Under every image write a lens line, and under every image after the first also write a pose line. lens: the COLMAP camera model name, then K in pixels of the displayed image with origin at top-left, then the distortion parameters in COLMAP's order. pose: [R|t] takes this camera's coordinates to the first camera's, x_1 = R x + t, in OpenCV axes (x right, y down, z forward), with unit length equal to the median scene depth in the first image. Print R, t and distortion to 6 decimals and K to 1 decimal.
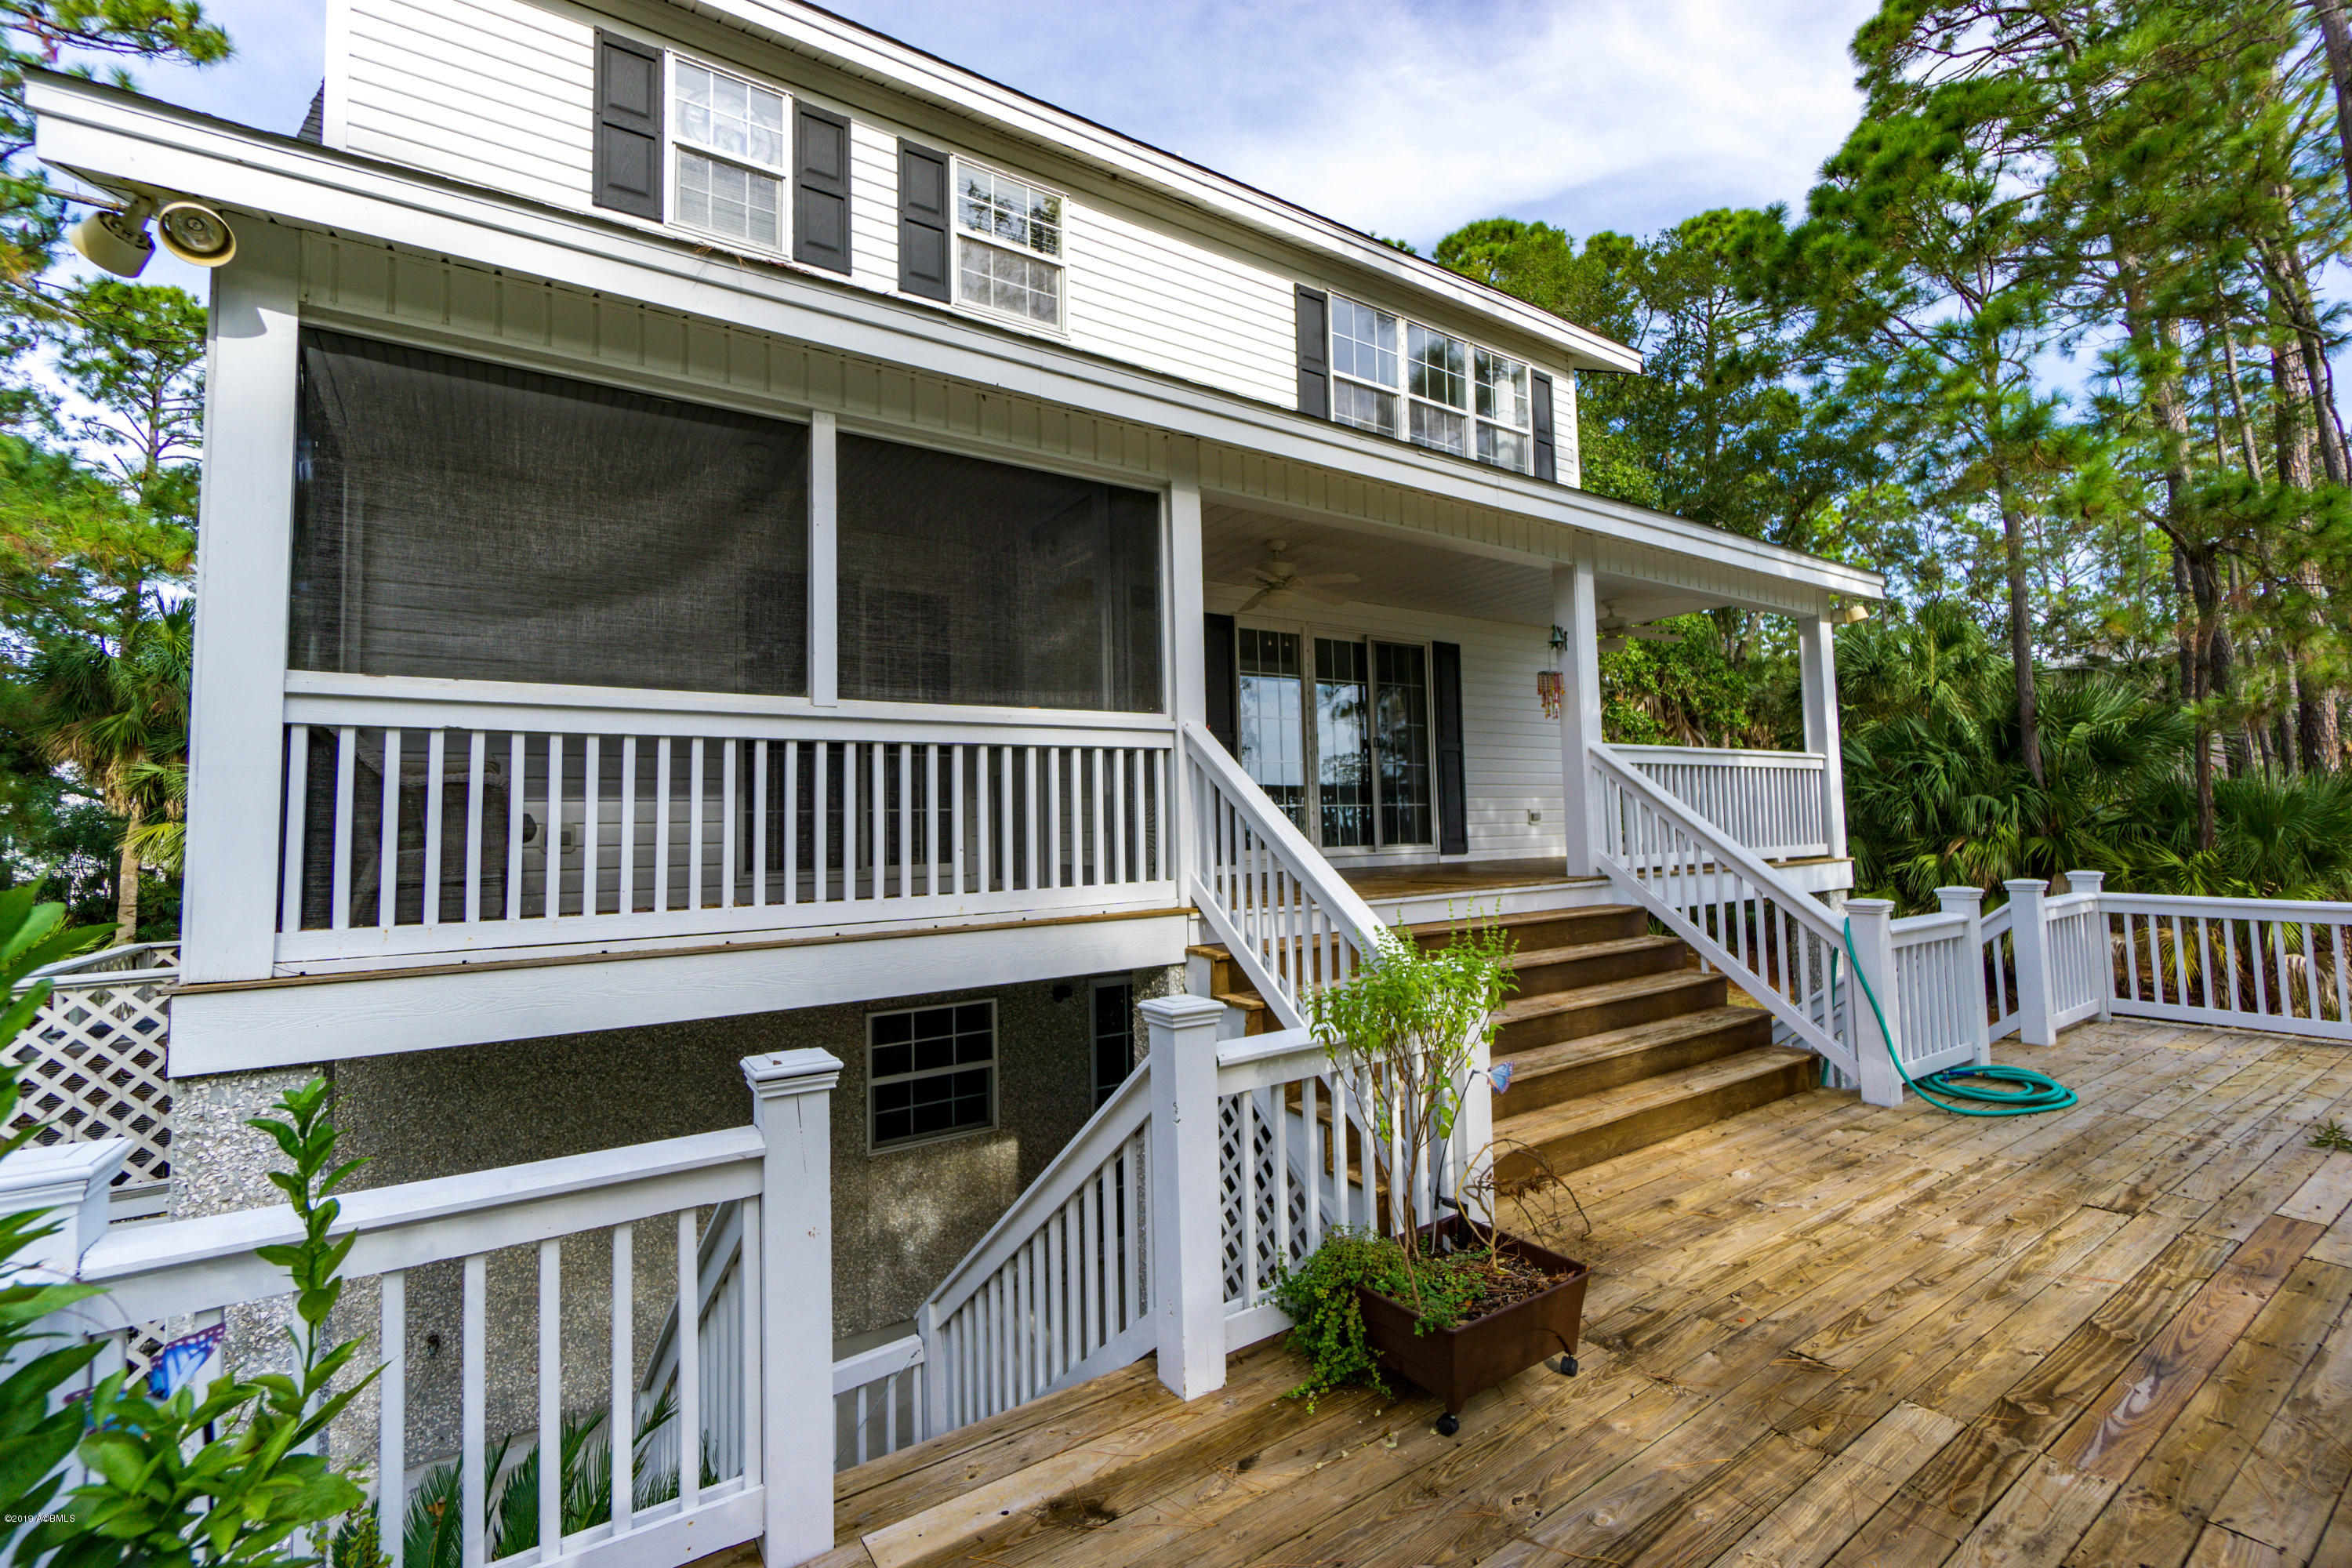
lens RADIAL K [[998.7, 0, 1176.0], [0, 998.7, 784.0], [0, 0, 1]] dist [-0.000300, 0.000255]
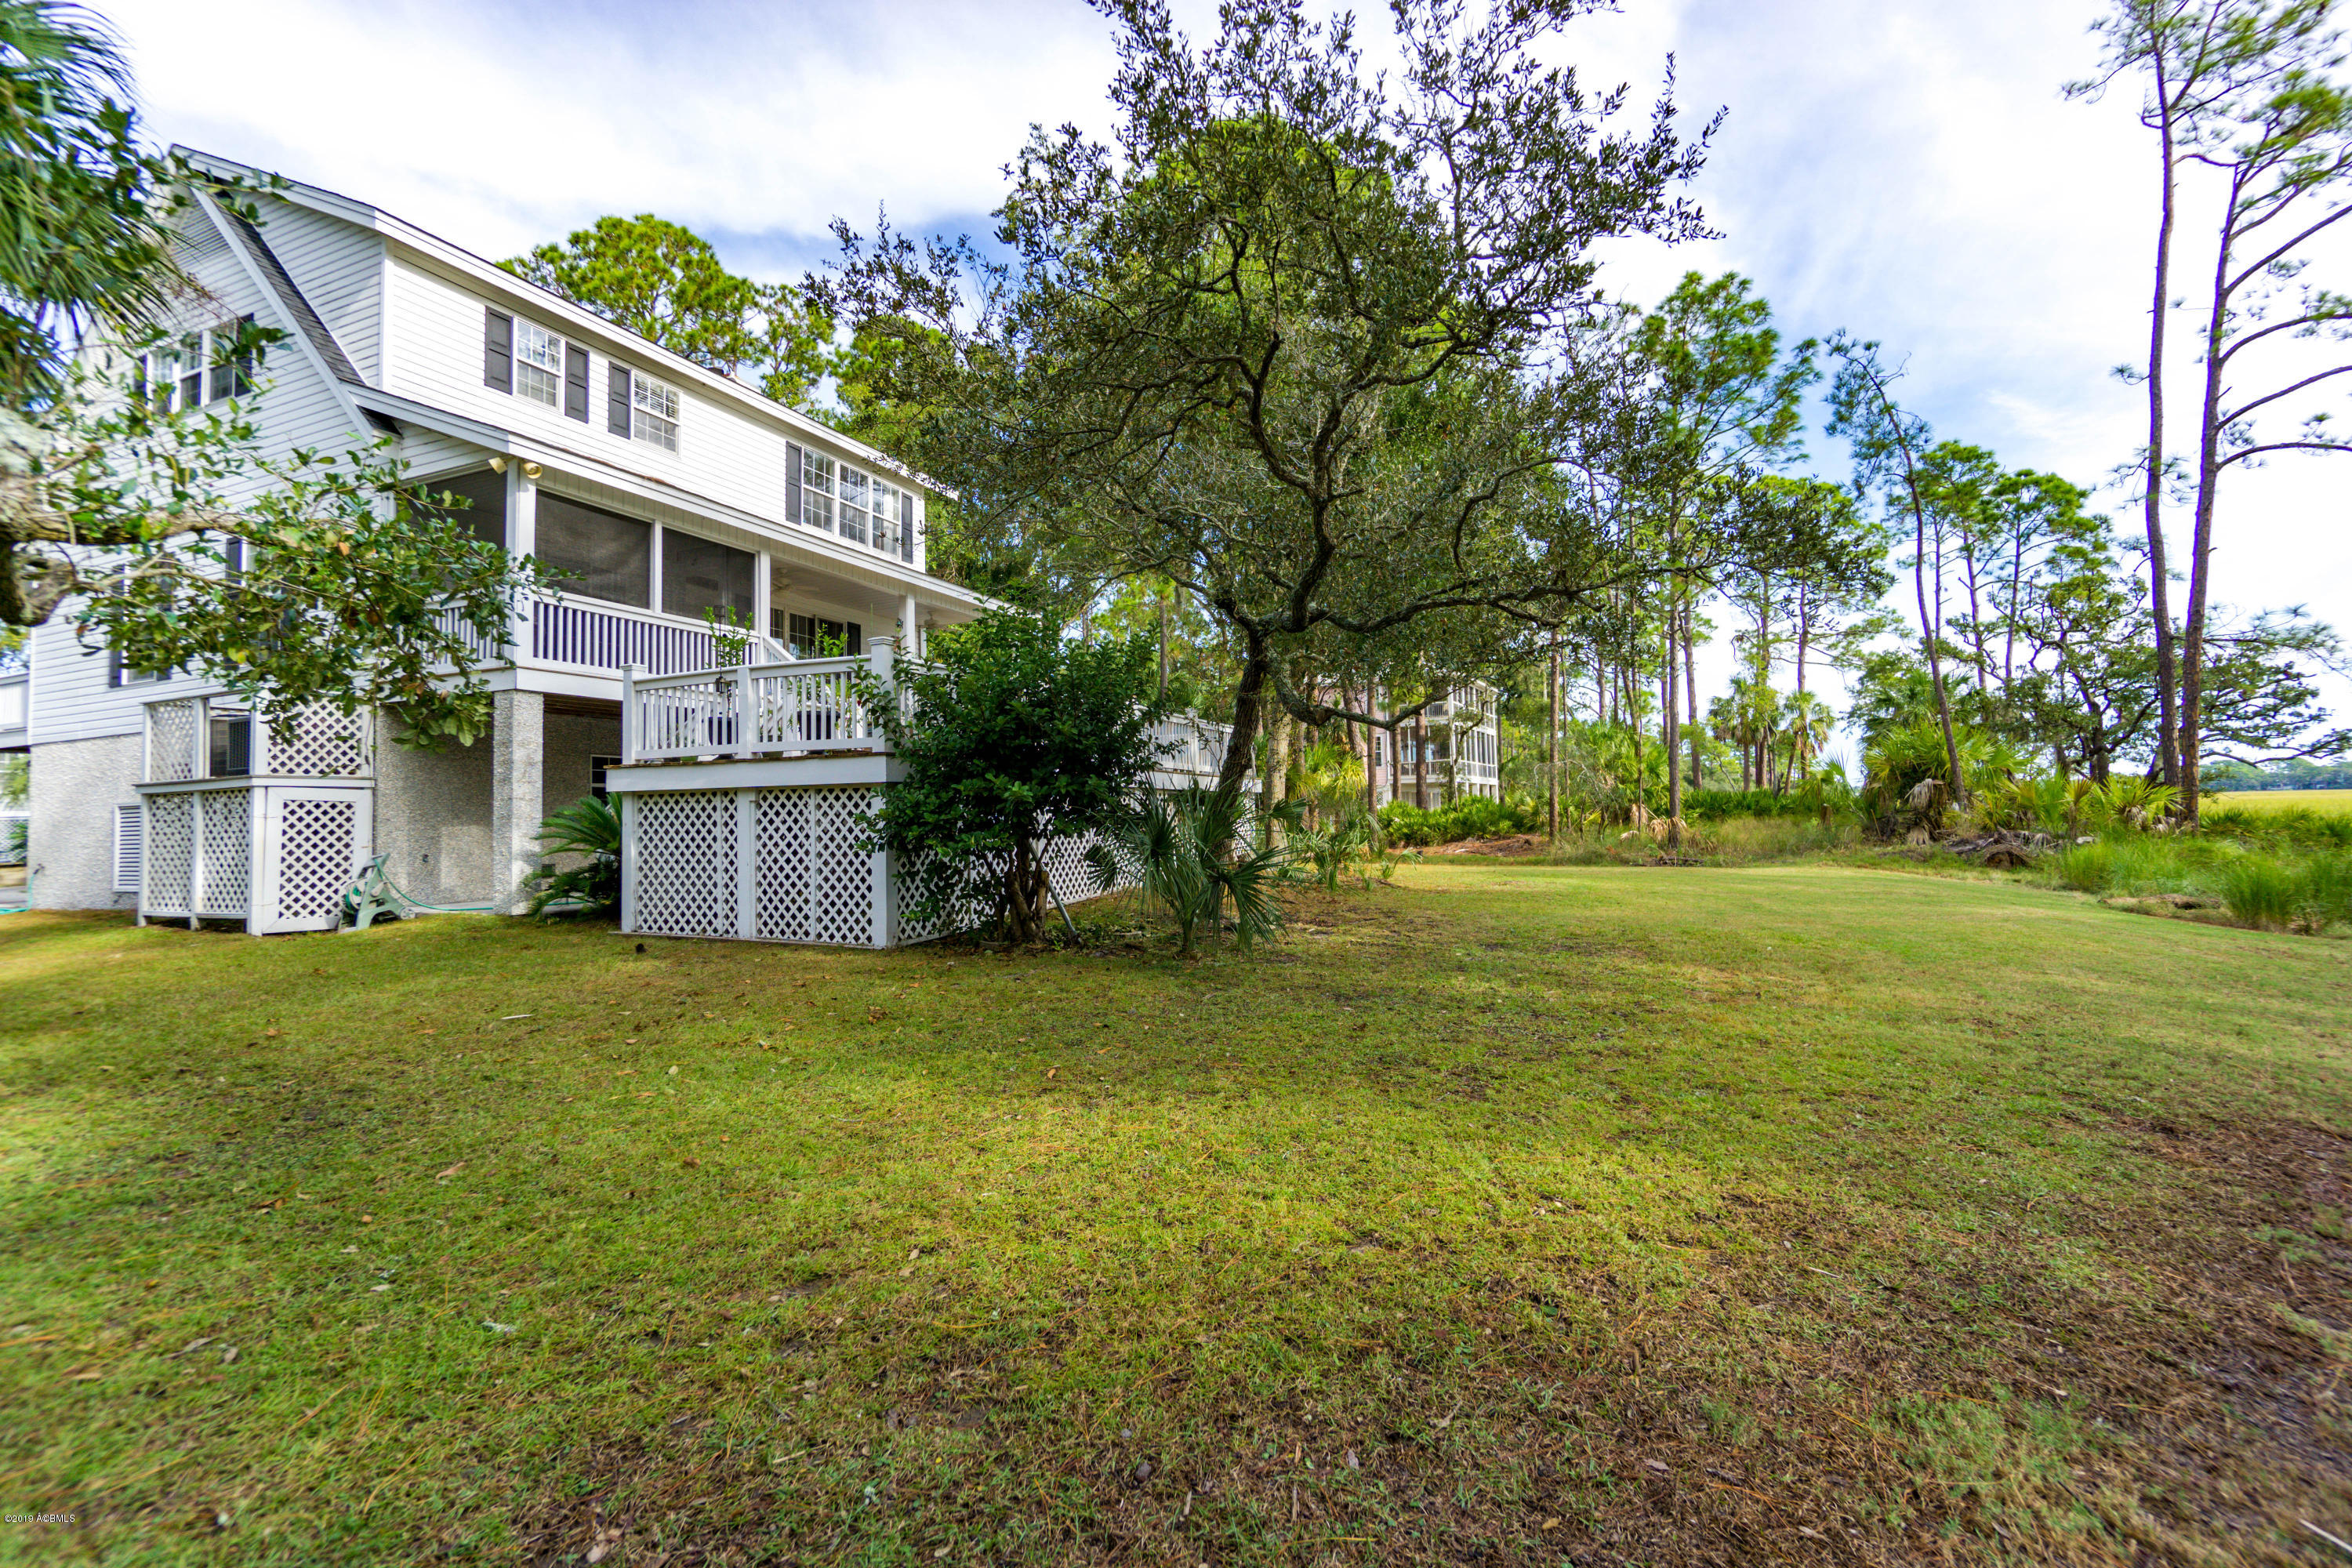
lens RADIAL K [[998.7, 0, 1176.0], [0, 998.7, 784.0], [0, 0, 1]] dist [-0.000300, 0.000255]
pose [[0.837240, 0.028914, 0.546070, -0.406842], [-0.030151, 0.999523, -0.006696, 0.260418], [-0.546003, -0.010859, 0.837713, -1.532043]]
